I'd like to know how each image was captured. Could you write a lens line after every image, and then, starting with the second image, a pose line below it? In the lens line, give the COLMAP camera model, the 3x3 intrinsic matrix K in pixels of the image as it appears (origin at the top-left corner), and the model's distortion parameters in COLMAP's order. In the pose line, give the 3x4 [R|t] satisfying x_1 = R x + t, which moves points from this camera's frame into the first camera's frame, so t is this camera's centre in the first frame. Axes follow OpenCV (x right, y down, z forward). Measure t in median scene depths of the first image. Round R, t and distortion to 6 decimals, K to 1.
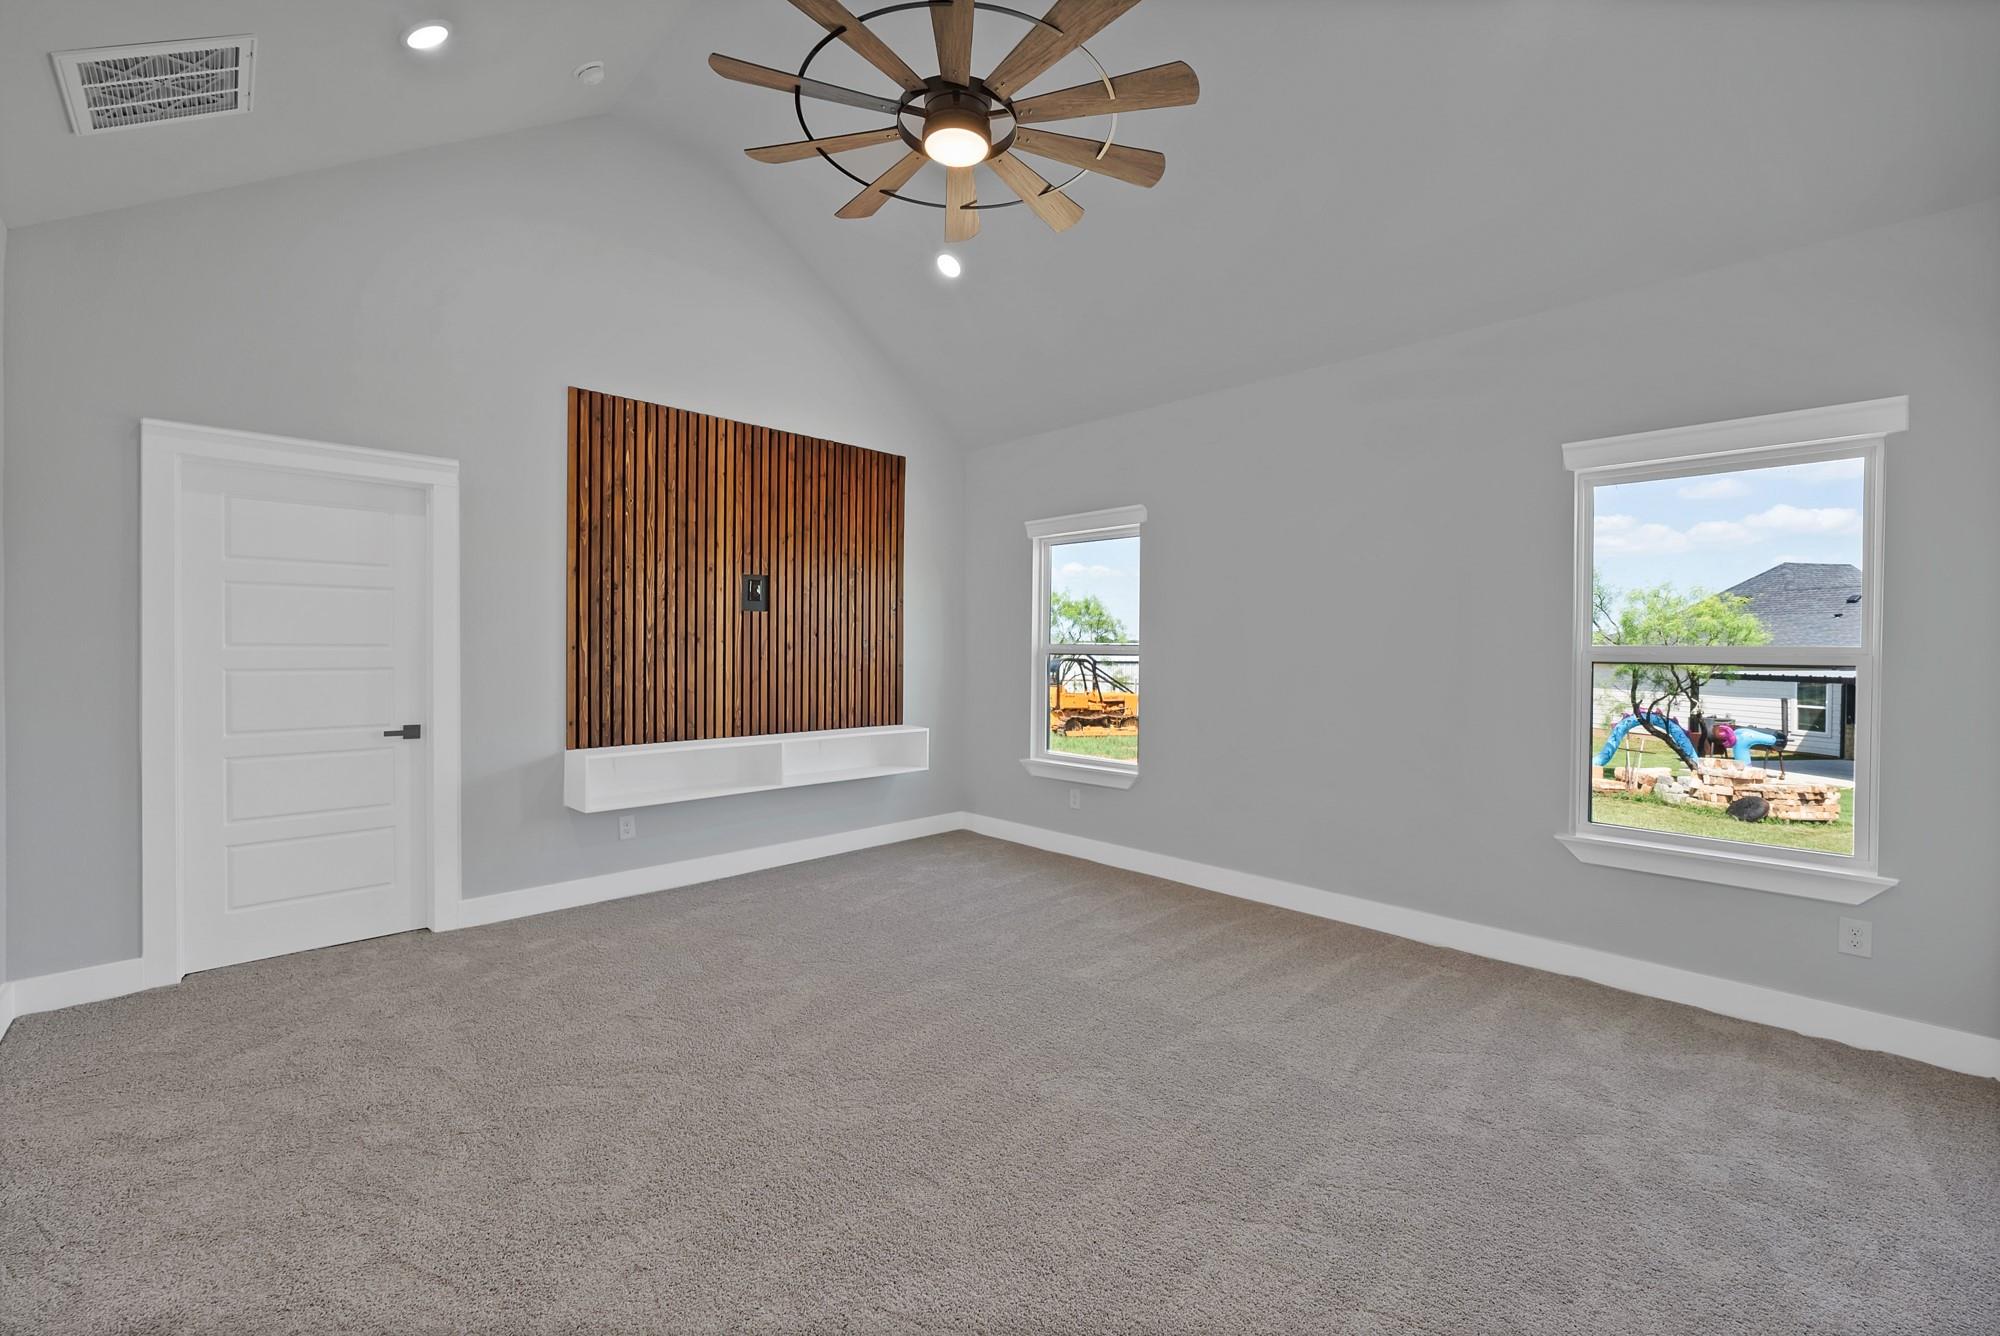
lens RADIAL K [[830.0, 0, 1002.1], [0, 830.0, 657.4], [0, 0, 1]] dist [-0.019802, 0.000331]
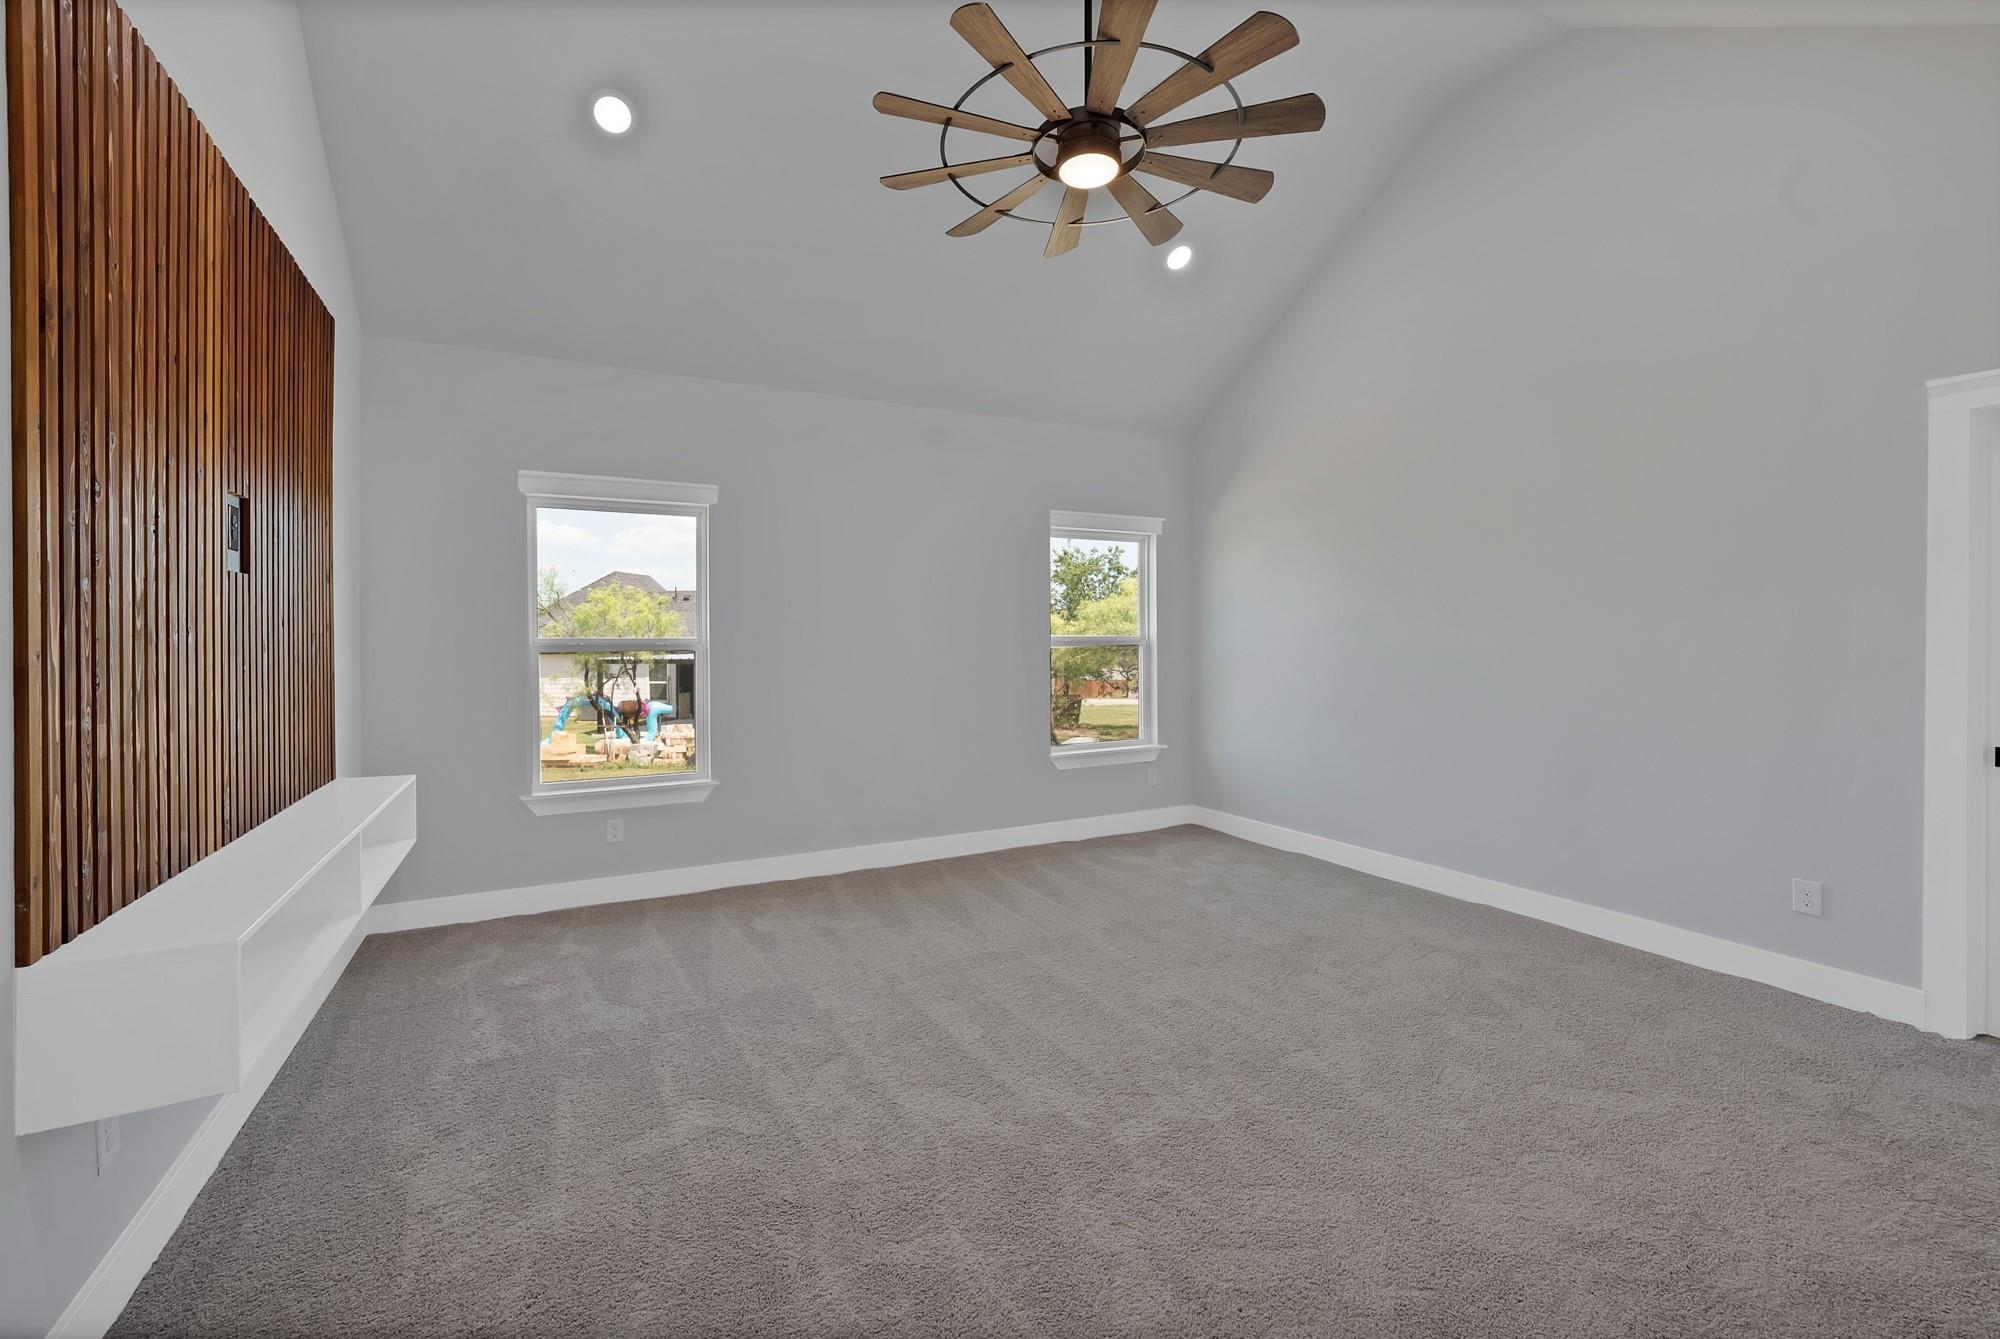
lens RADIAL K [[830.0, 0, 984.2], [0, 830.0, 641.7], [0, 0, 1]] dist [-0.019802, 0.000331]
pose [[0.289579, -0.010291, 0.957099, -0.574270], [0.018560, 0.999815, 0.005135, -0.009259], [-0.956974, 0.016277, 0.289717, 0.424706]]
